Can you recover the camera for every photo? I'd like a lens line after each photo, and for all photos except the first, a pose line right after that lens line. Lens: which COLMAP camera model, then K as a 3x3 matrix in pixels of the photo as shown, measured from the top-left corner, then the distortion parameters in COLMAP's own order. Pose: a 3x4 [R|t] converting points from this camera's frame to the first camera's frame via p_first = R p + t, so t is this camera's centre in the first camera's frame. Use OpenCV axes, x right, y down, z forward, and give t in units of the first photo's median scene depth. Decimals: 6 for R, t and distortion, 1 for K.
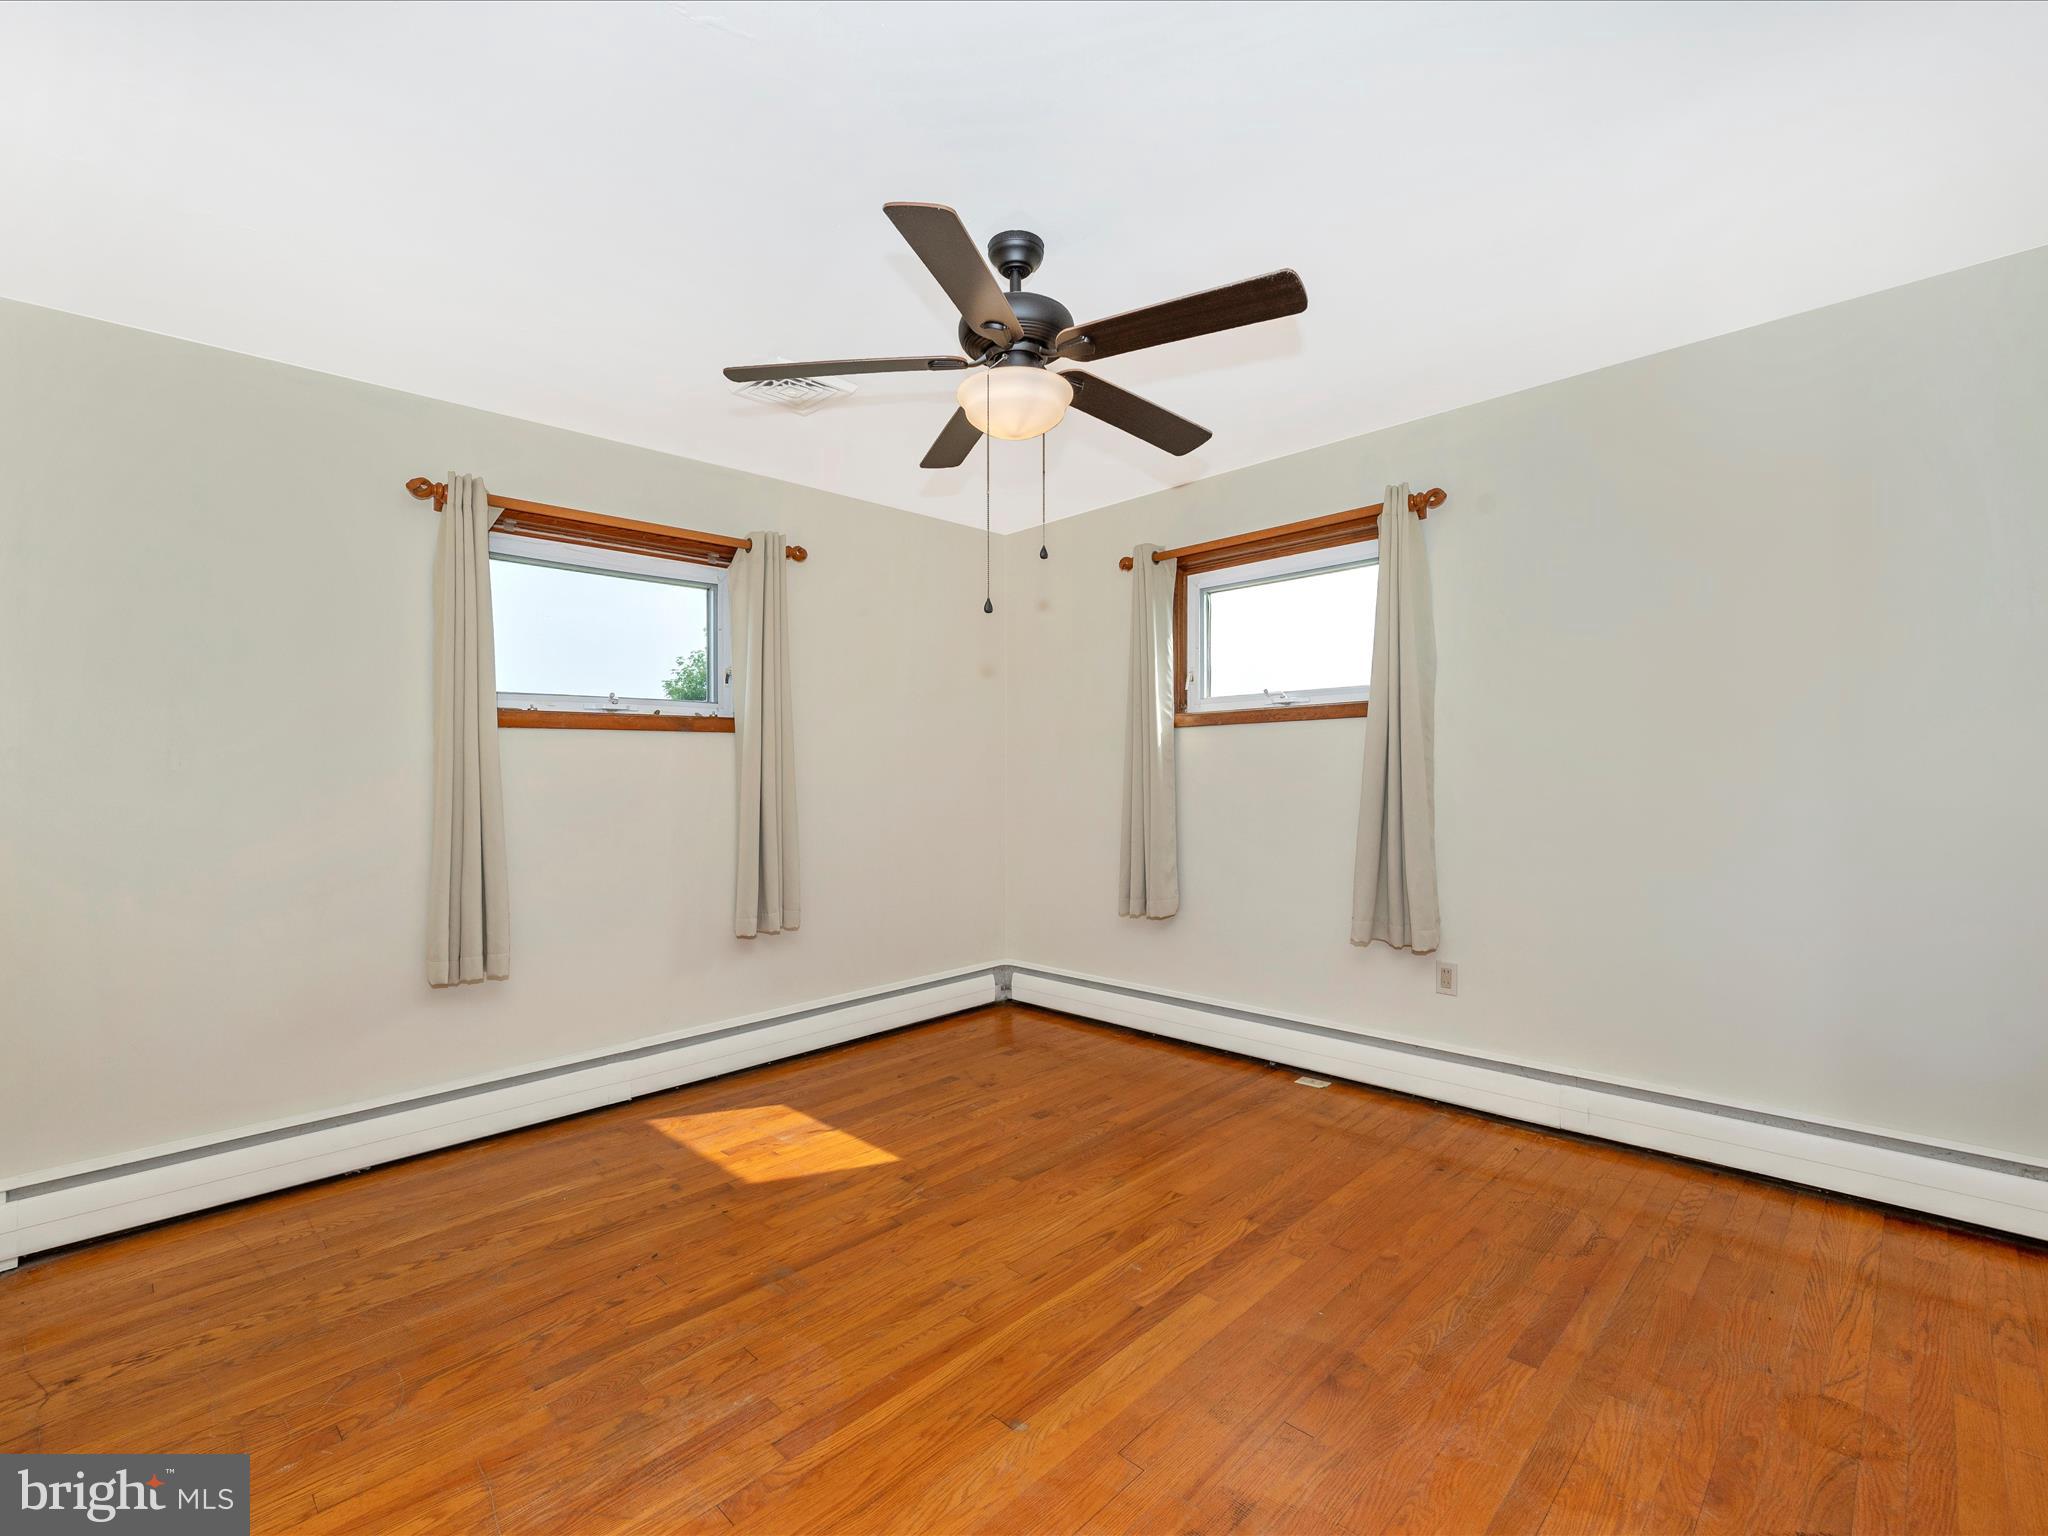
lens RADIAL K [[917.6, 0, 1026.8], [0, 917.6, 783.4], [0, 0, 1]] dist [0.000637, -0.000004]
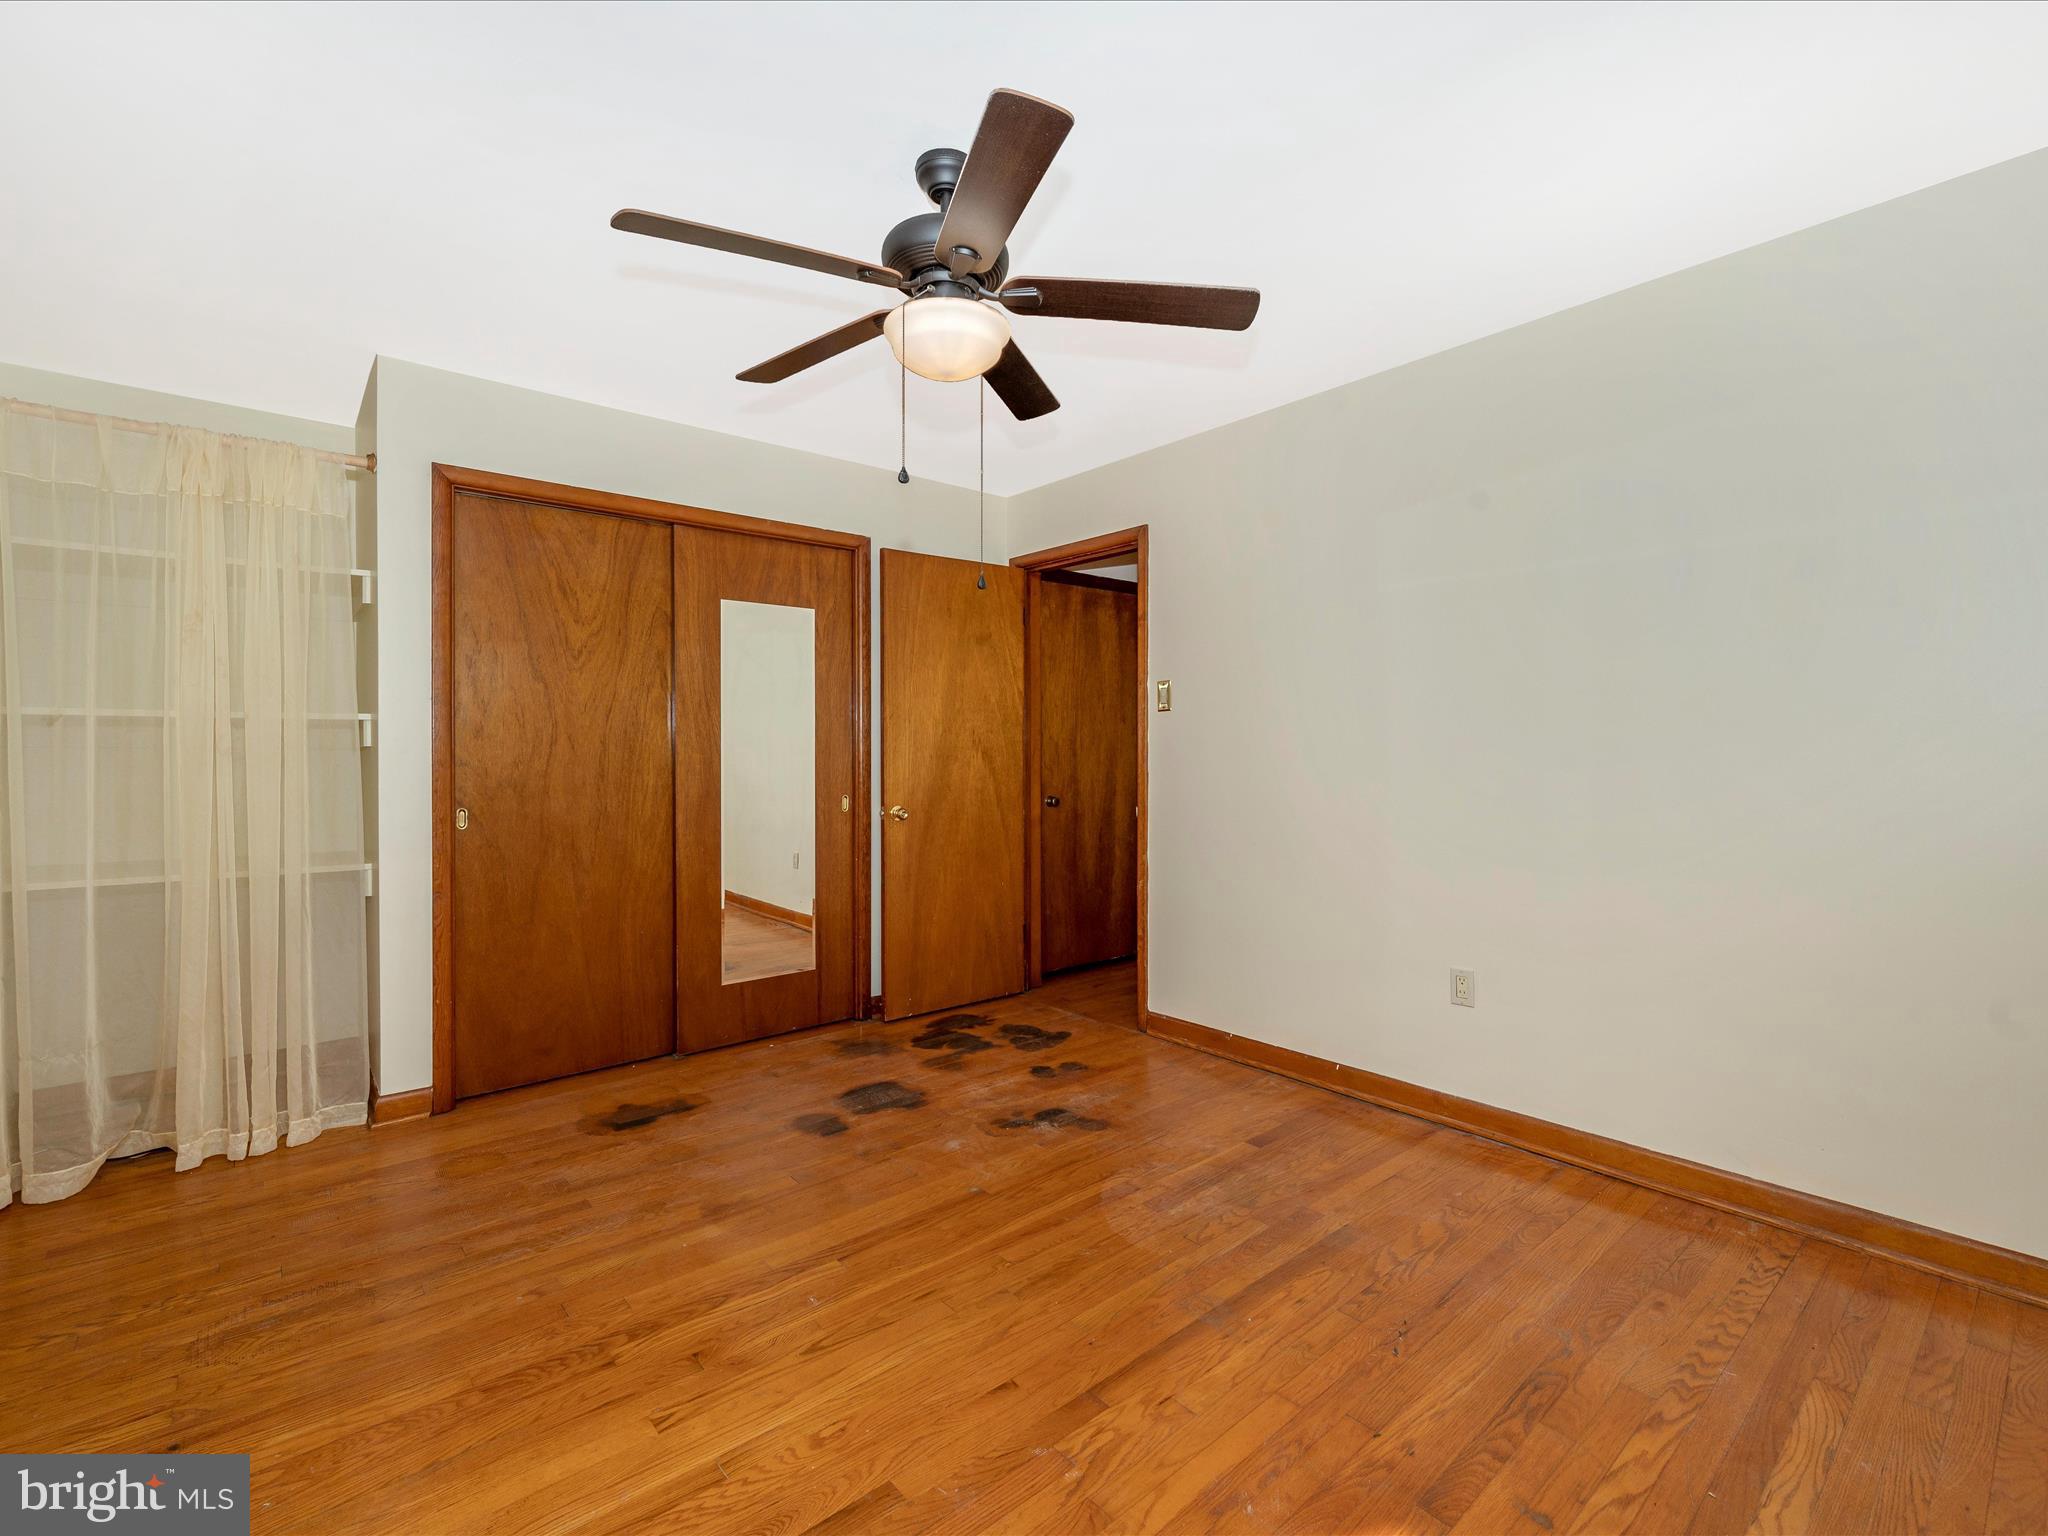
lens RADIAL K [[917.6, 0, 1026.8], [0, 917.6, 783.4], [0, 0, 1]] dist [0.000637, -0.000004]
pose [[-0.996016, 0.018736, 0.087186, -0.179680], [0.021324, 0.999356, 0.028858, 0.000723], [-0.086590, 0.030603, -0.995774, 1.893385]]
